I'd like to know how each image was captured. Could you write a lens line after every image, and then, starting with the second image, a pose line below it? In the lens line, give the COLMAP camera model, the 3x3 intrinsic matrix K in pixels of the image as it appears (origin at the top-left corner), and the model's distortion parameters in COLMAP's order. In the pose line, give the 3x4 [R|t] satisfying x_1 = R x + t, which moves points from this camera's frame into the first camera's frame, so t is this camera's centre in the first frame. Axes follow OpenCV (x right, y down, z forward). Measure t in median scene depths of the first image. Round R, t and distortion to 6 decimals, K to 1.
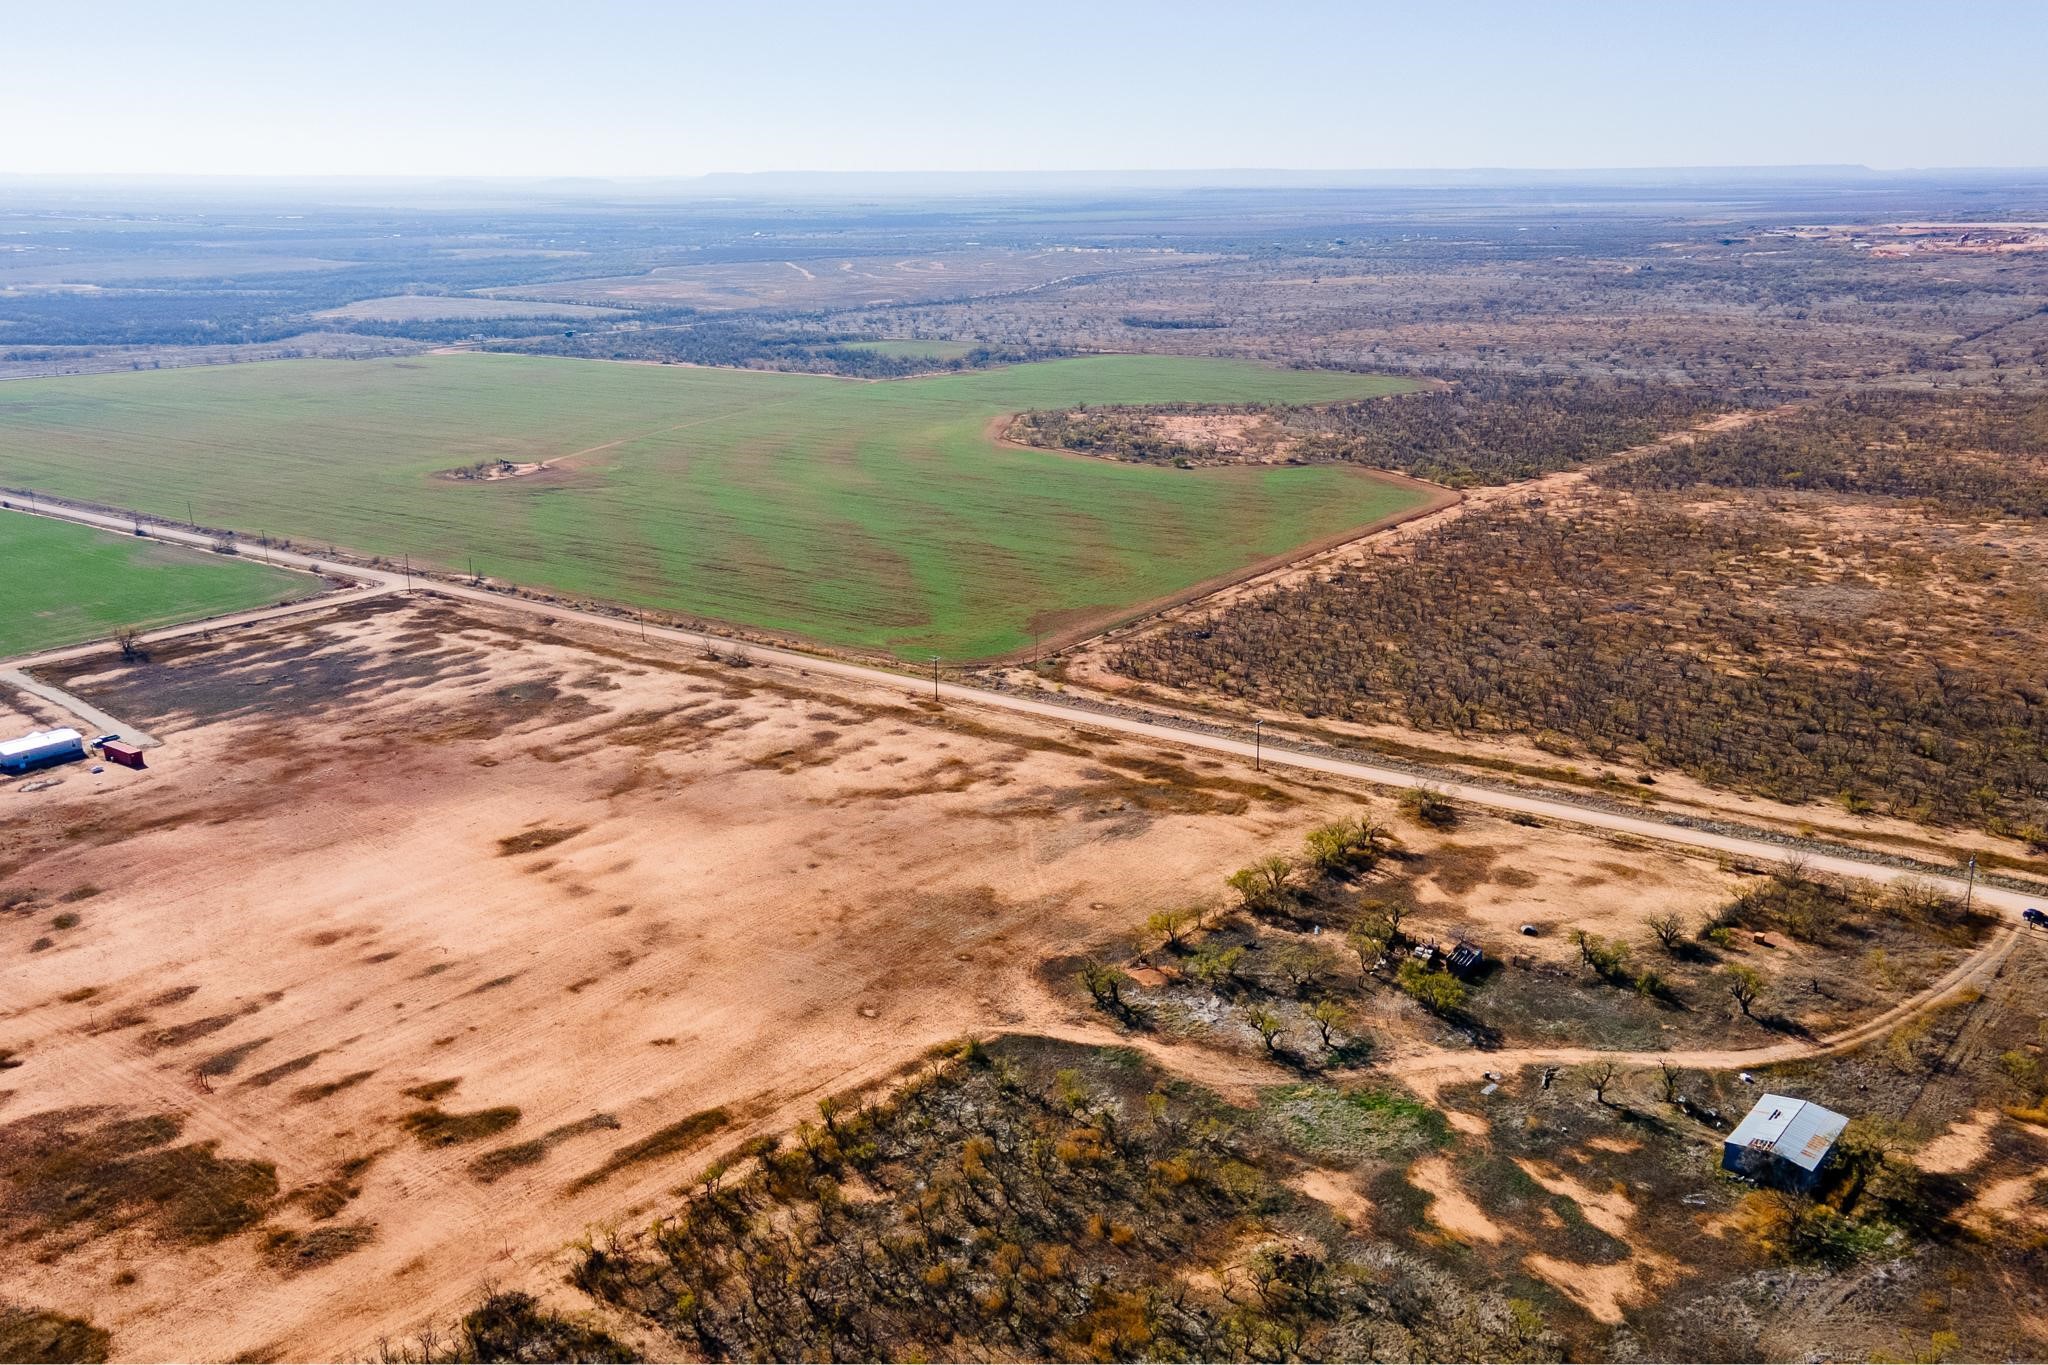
lens RADIAL K [[1758.8, 0, 1001.7], [0, 1758.8, 679.5], [0, 0, 1]] dist [0.028089, 0.021919]
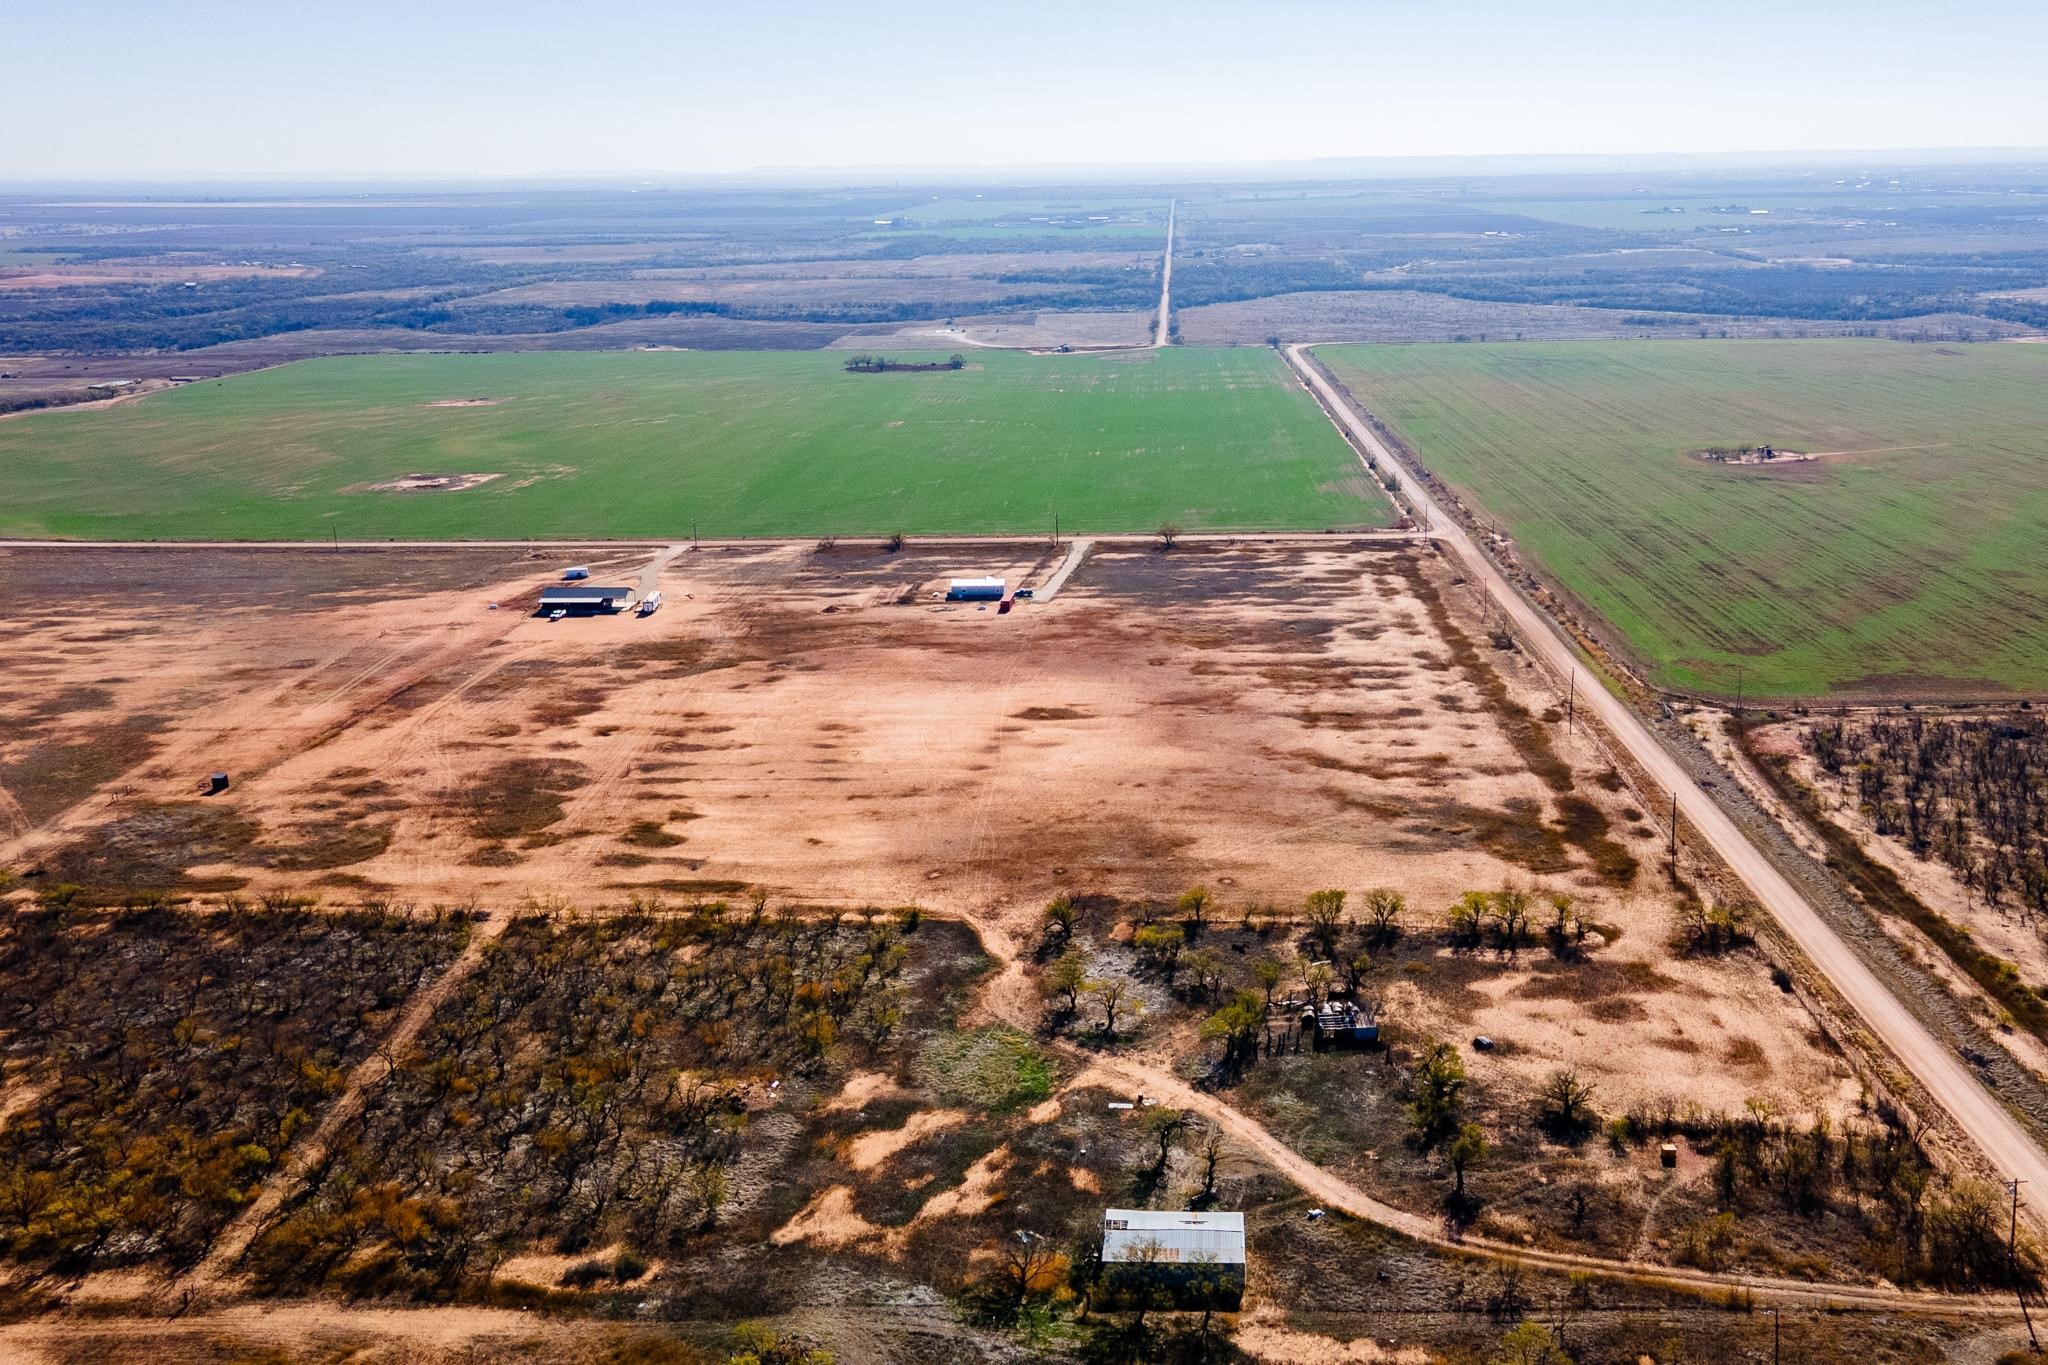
lens RADIAL K [[1845.4, 0, 1119.8], [0, 1845.4, 683.6], [0, 0, 1]] dist [0.027480, 0.022412]
pose [[0.599754, 0.214969, -0.770768, 0.763089], [-0.211997, 0.971505, 0.105995, -0.075811], [0.771591, 0.099829, 0.628237, 0.258847]]
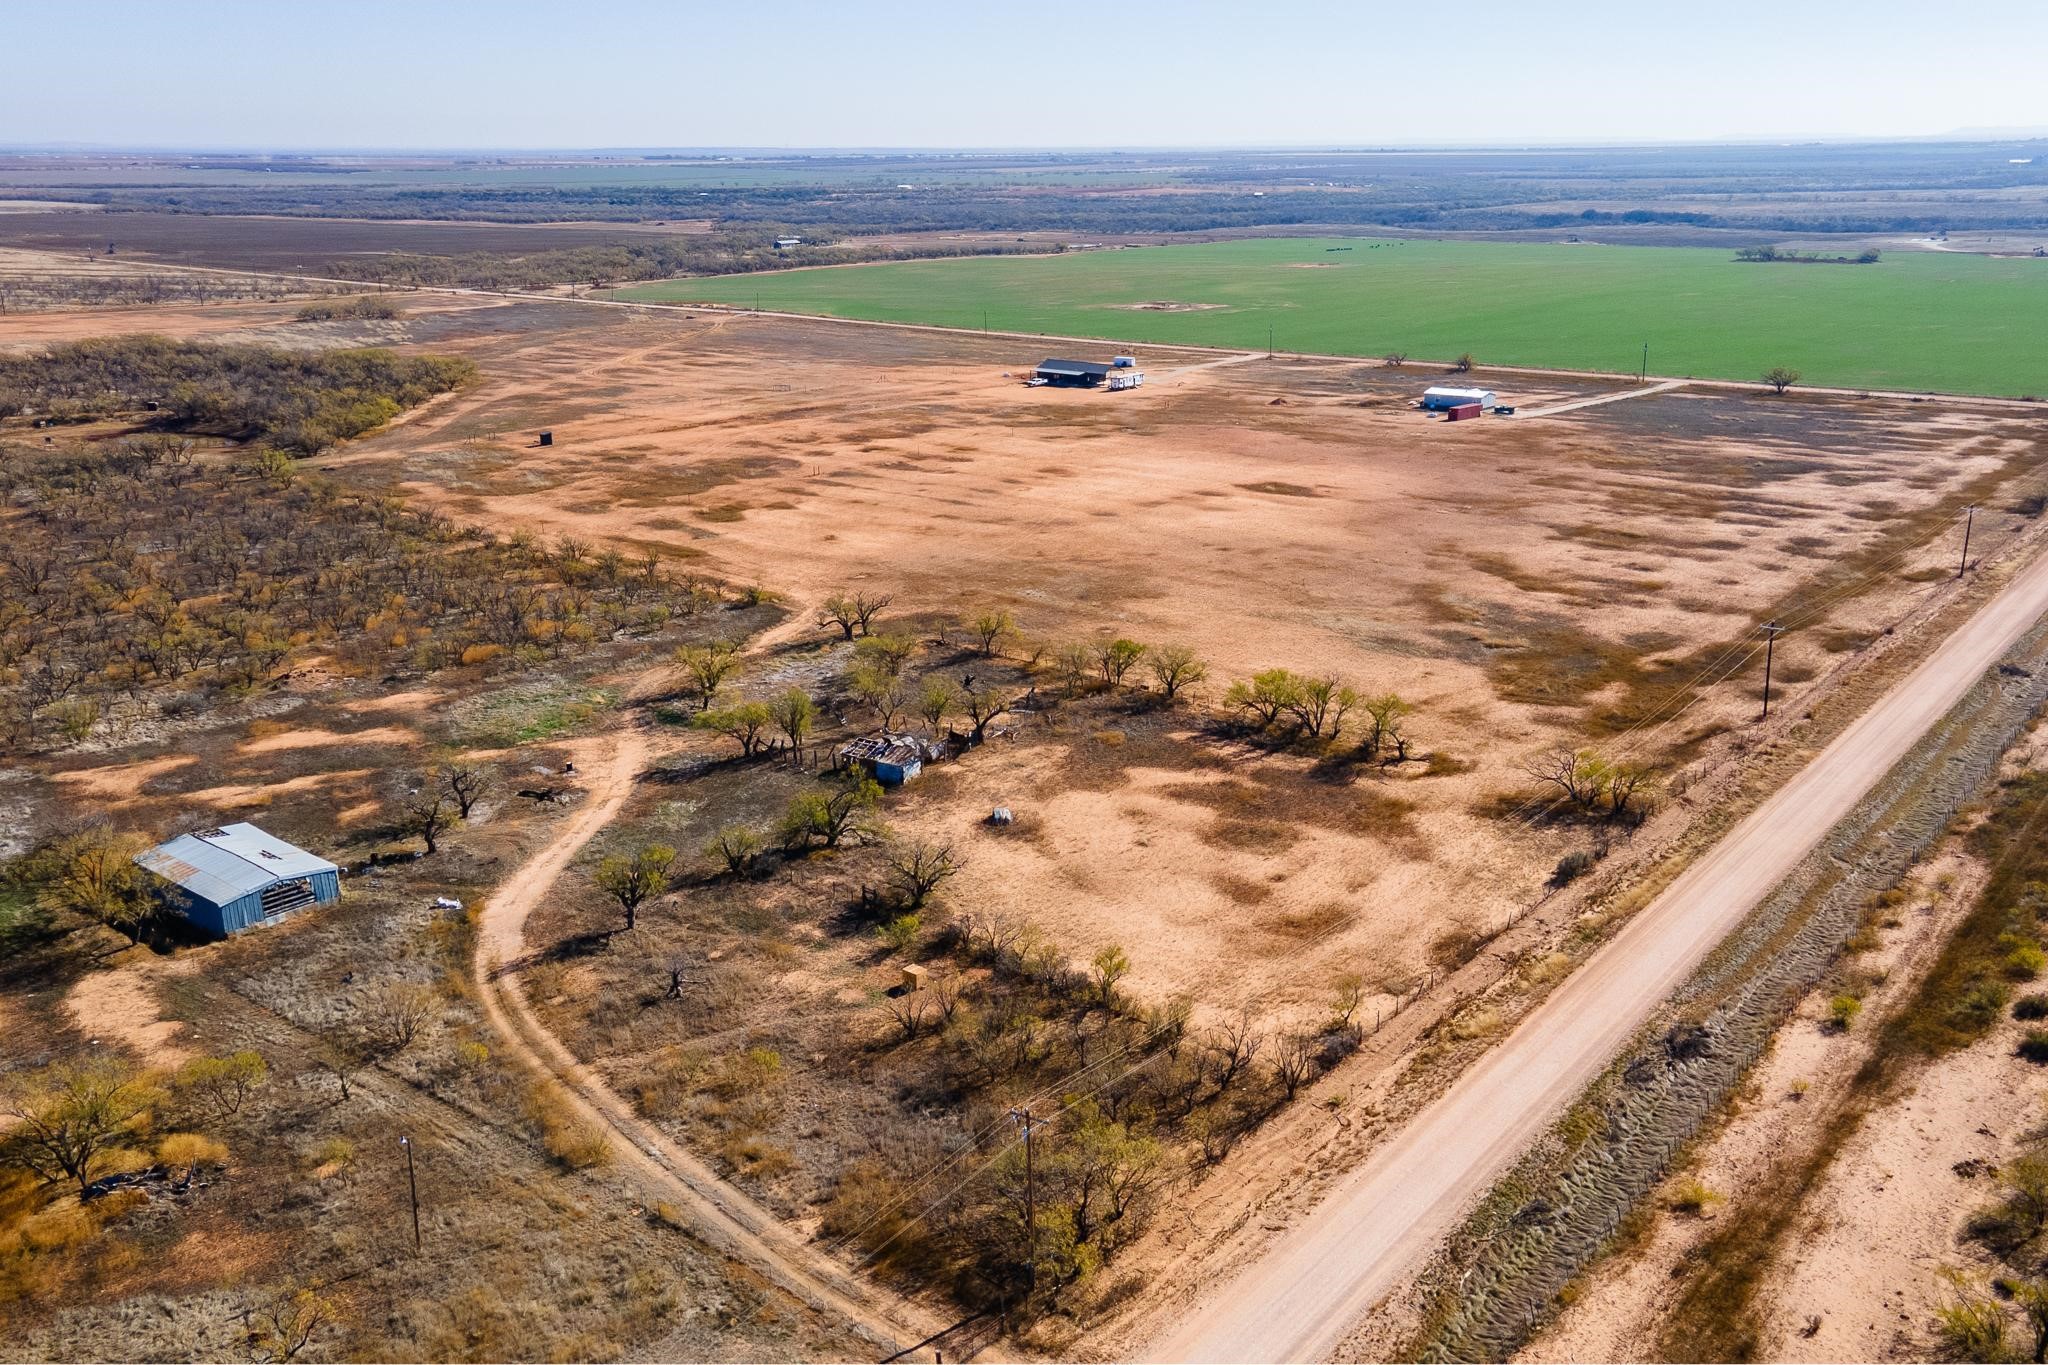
lens RADIAL K [[1760.9, 0, 1067.7], [0, 1760.9, 685.1], [0, 0, 1]] dist [0.013547, 0.051423]
pose [[0.005208, 0.299232, -0.954166, 0.755326], [-0.270231, 0.919099, 0.286760, -0.062782], [0.962781, 0.256352, 0.085649, 0.867988]]
